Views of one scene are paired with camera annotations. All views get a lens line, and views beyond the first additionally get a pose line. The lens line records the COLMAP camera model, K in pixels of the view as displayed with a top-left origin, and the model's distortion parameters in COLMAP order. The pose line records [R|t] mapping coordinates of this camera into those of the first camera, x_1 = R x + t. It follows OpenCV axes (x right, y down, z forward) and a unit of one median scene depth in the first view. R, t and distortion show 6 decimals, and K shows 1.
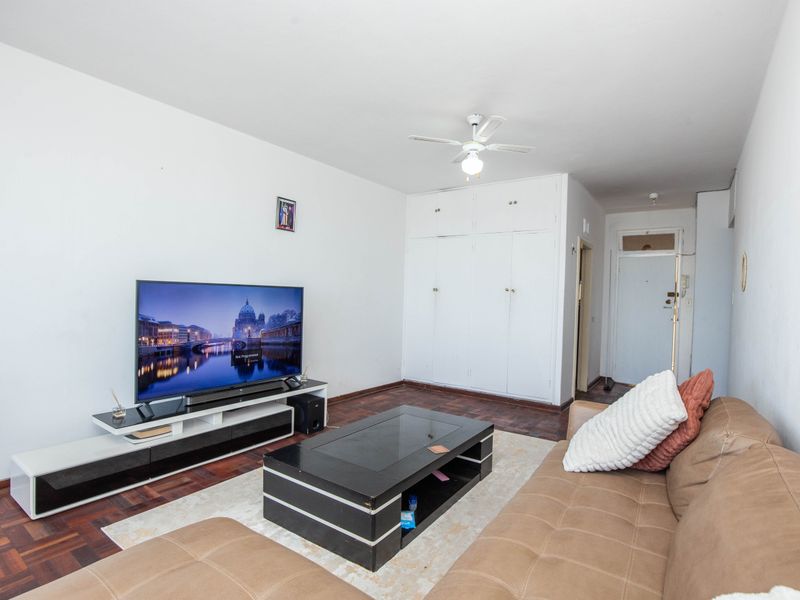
lens RADIAL K [[411.9, 0, 401.2], [0, 411.9, 297.8], [0, 0, 1]] dist [-0.028175, 0.003280]
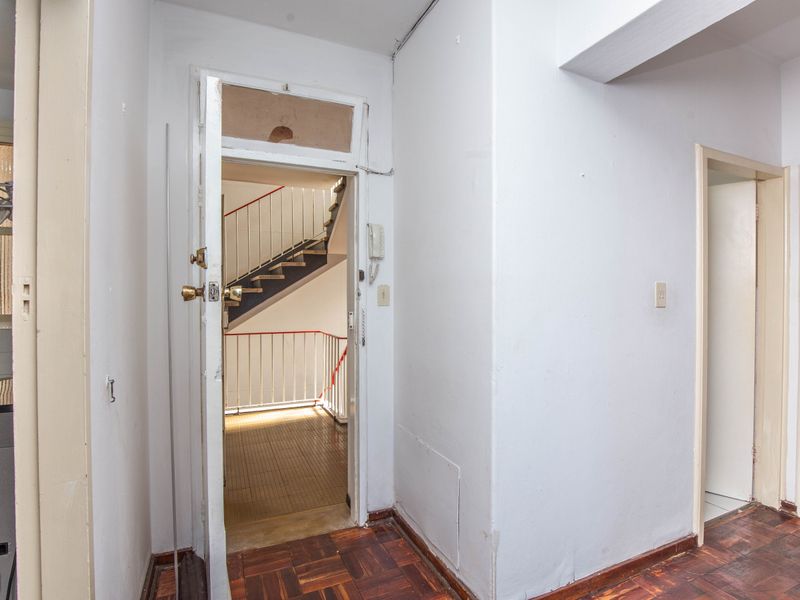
lens RADIAL K [[411.9, 0, 398.4], [0, 411.9, 300.5], [0, 0, 1]] dist [-0.028175, 0.003280]
pose [[0.507920, -0.035803, 0.860660, 0.363386], [0.022072, 0.999349, 0.028547, 0.005330], [-0.861121, 0.004497, 0.508380, 0.761905]]
